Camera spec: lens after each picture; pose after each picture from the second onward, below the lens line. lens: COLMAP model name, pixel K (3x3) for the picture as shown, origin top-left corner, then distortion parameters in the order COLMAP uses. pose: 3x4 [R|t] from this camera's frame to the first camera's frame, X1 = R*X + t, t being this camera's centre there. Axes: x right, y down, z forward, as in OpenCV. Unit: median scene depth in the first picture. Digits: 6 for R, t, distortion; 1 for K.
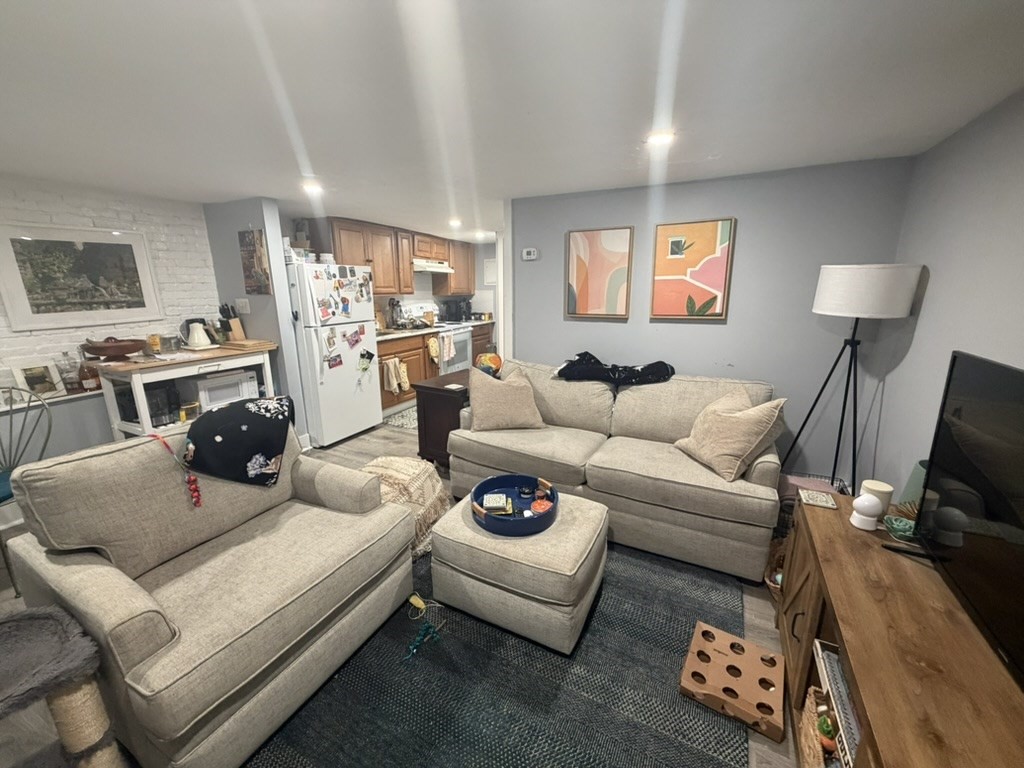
lens RADIAL K [[414.9, 0, 512.0], [0, 414.9, 384.0], [0, 0, 1]] dist [0.000119, -0.000008]
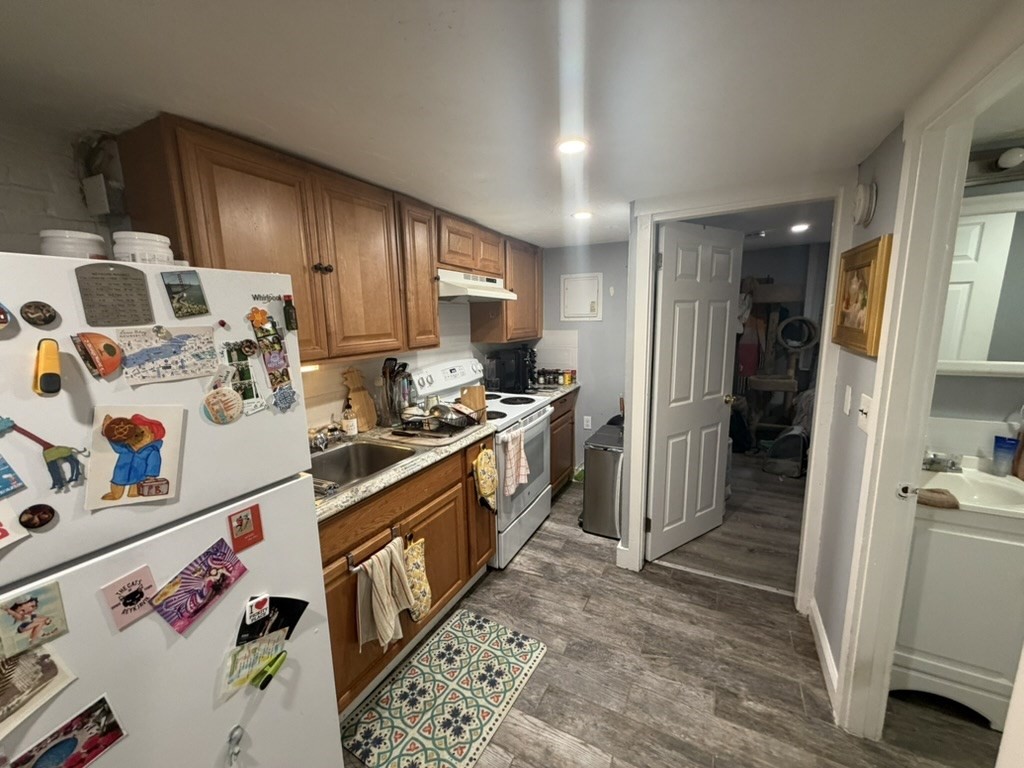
lens RADIAL K [[403.6, 0, 508.7], [0, 403.6, 381.9], [0, 0, 1]] dist [0.000577, 0.000021]
pose [[0.999494, -0.014366, -0.028385, -0.156563], [0.012409, 0.997612, -0.067938, -0.155323], [0.029293, 0.067551, 0.997286, 0.595712]]
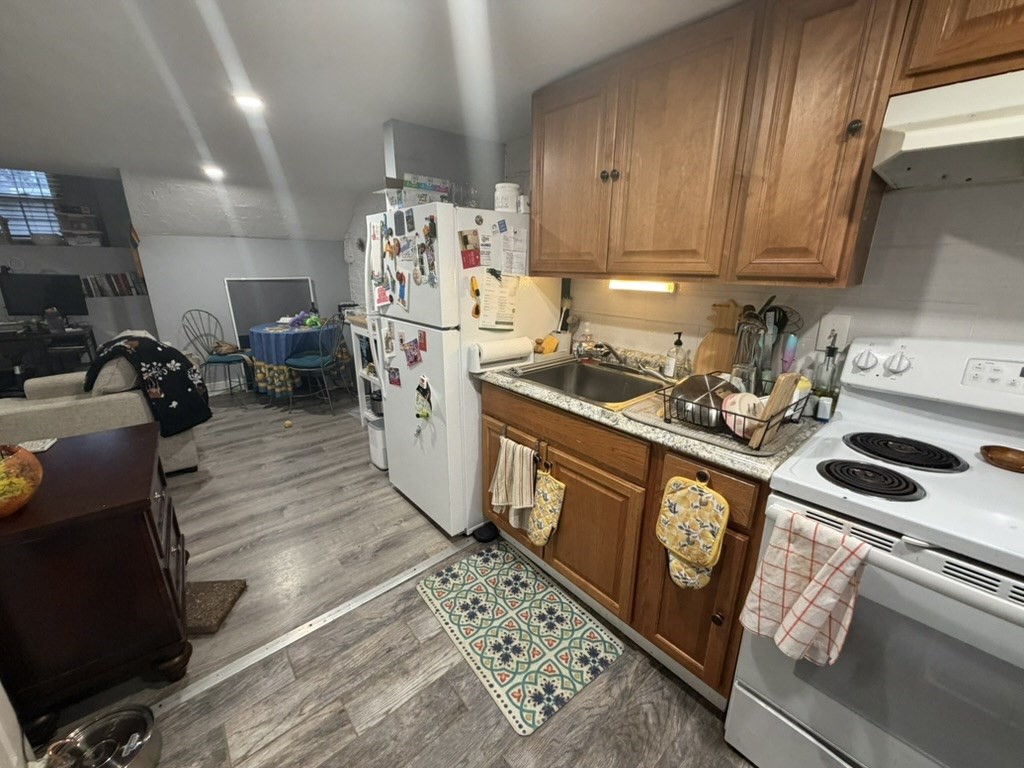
lens RADIAL K [[403.6, 0, 508.7], [0, 403.6, 381.9], [0, 0, 1]] dist [0.000577, 0.000021]
pose [[-0.381265, 0.264719, -0.885754, 0.029778], [-0.217952, 0.905378, 0.364400, -0.222071], [0.898406, 0.331985, -0.287493, 0.975412]]
